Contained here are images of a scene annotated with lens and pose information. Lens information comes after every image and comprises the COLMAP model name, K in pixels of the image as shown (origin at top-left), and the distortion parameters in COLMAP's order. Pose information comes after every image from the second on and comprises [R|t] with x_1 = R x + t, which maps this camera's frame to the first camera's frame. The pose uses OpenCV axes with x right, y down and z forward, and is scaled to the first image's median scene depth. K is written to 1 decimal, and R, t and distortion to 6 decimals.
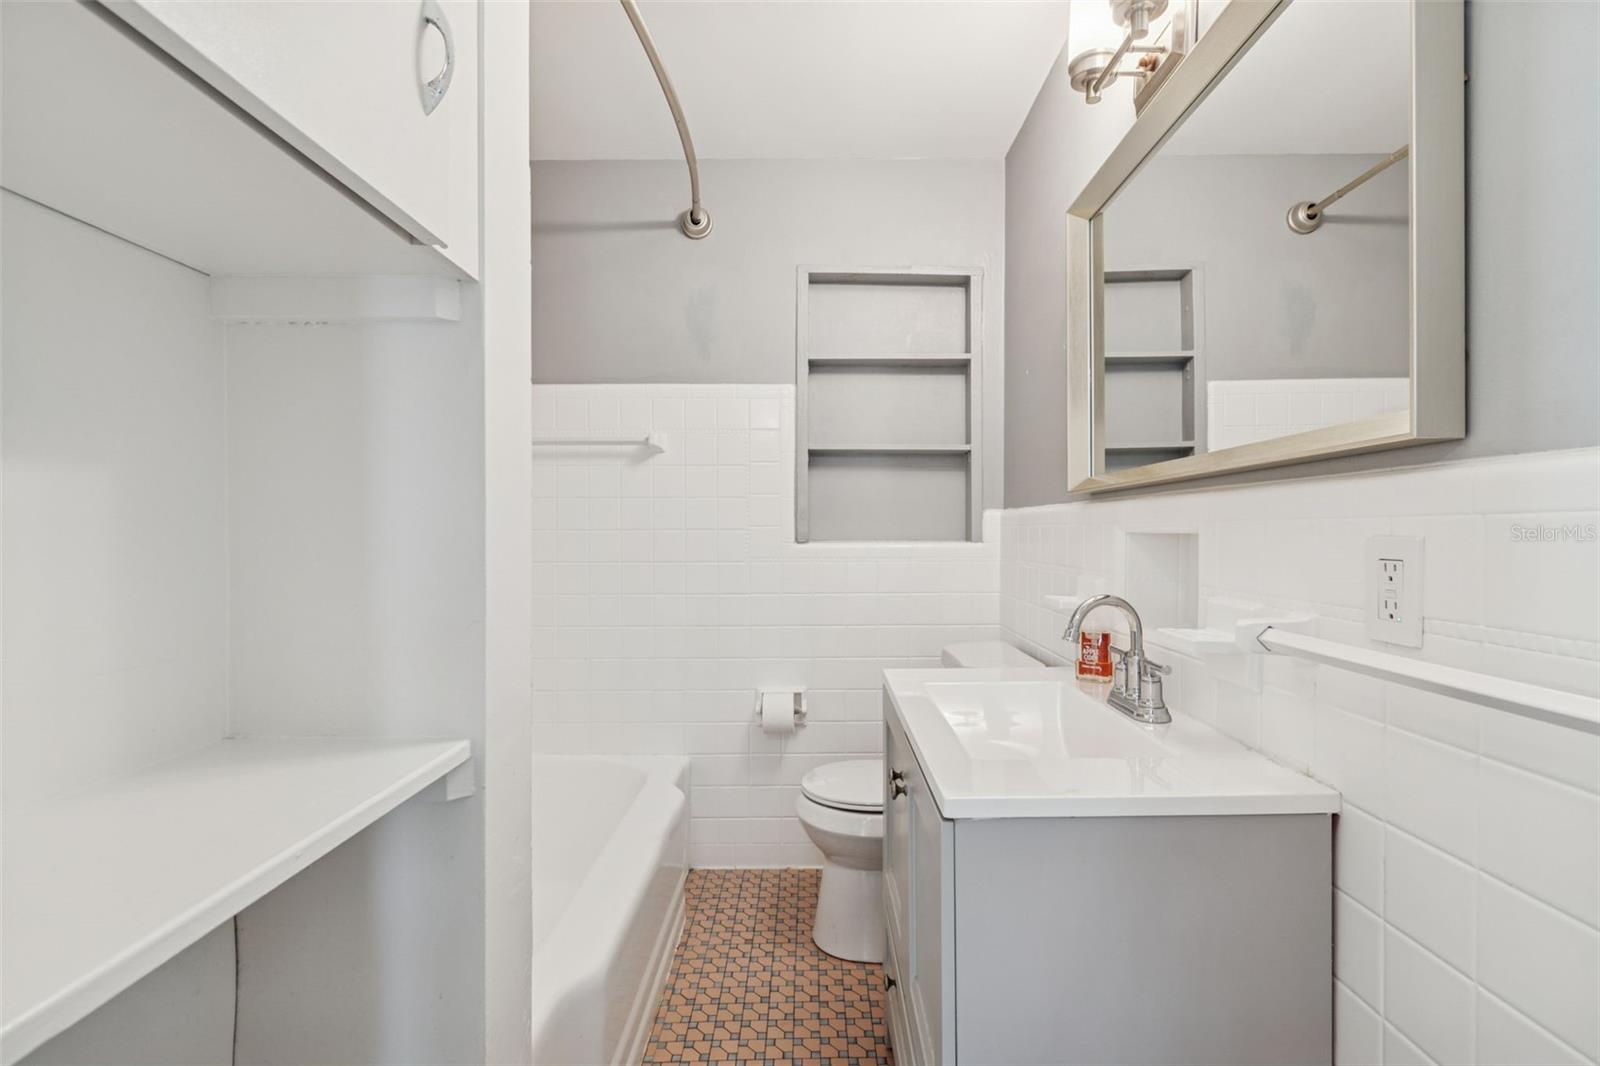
lens RADIAL K [[717.6, 0, 809.2], [0, 717.6, 542.7], [0, 0, 1]] dist [-0.001933, -0.000226]
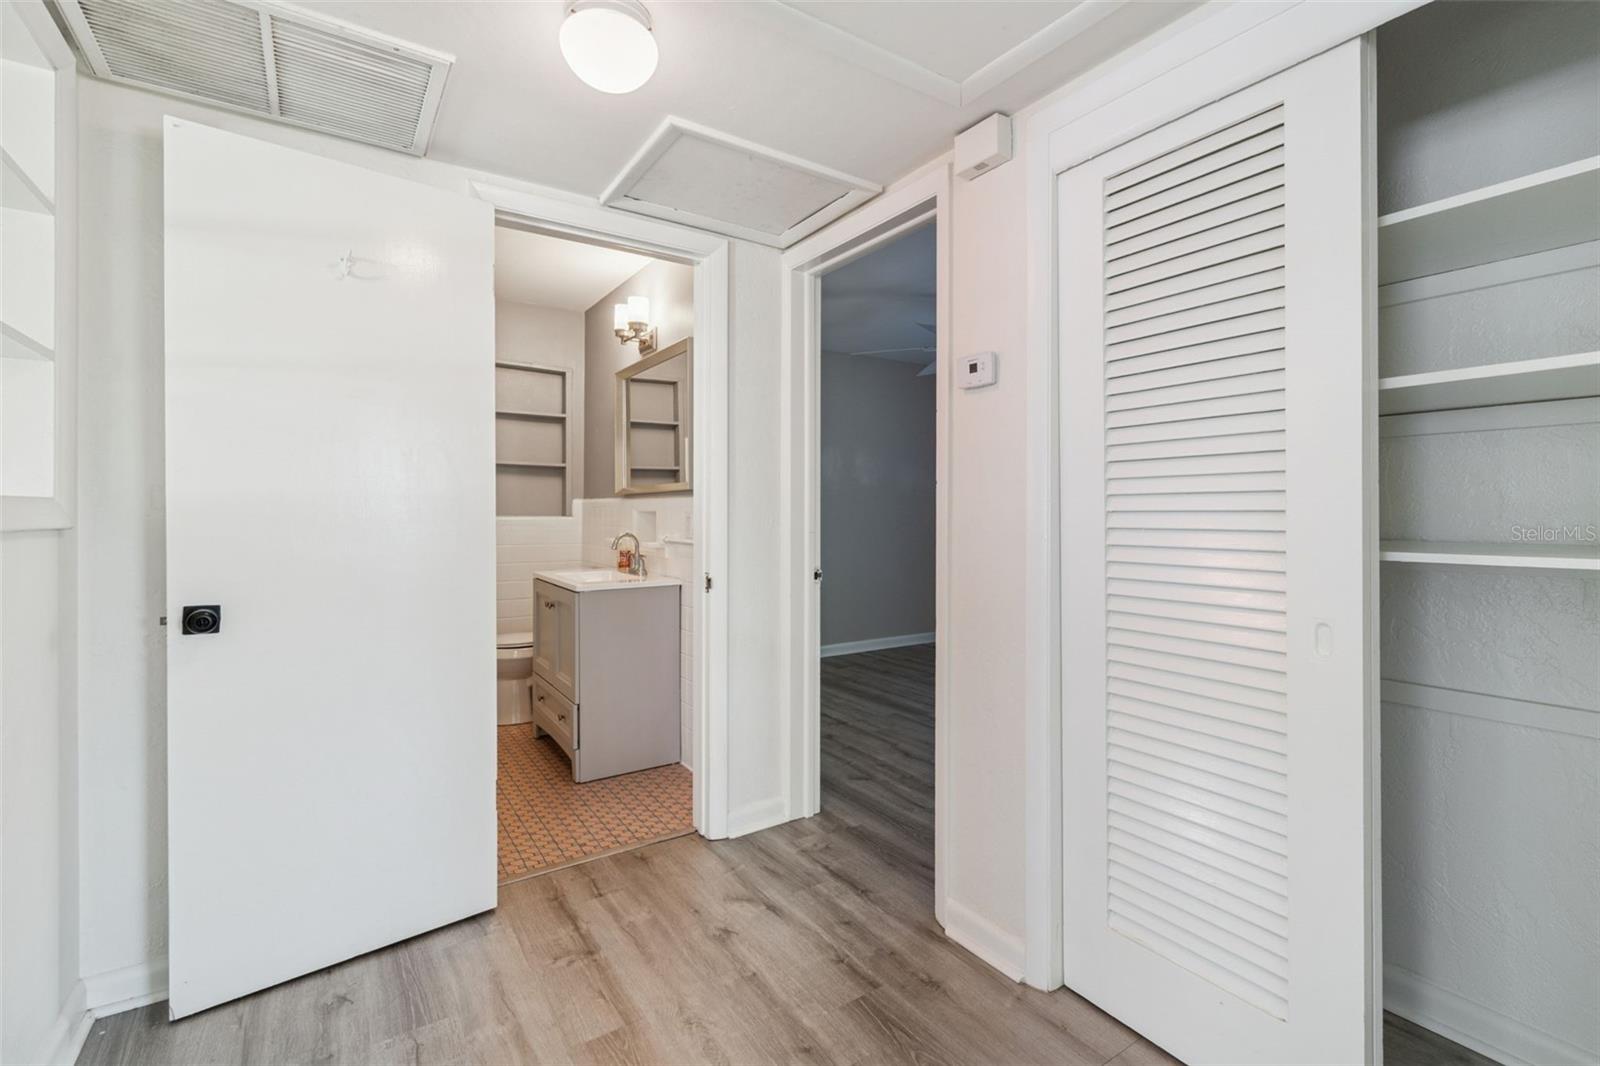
lens RADIAL K [[717.6, 0, 809.2], [0, 717.6, 542.7], [0, 0, 1]] dist [-0.001933, -0.000226]
pose [[0.827562, -0.006154, 0.561341, -0.300200], [-0.005687, 0.999797, 0.019345, 0.028171], [-0.561346, -0.019202, 0.827359, -0.904571]]
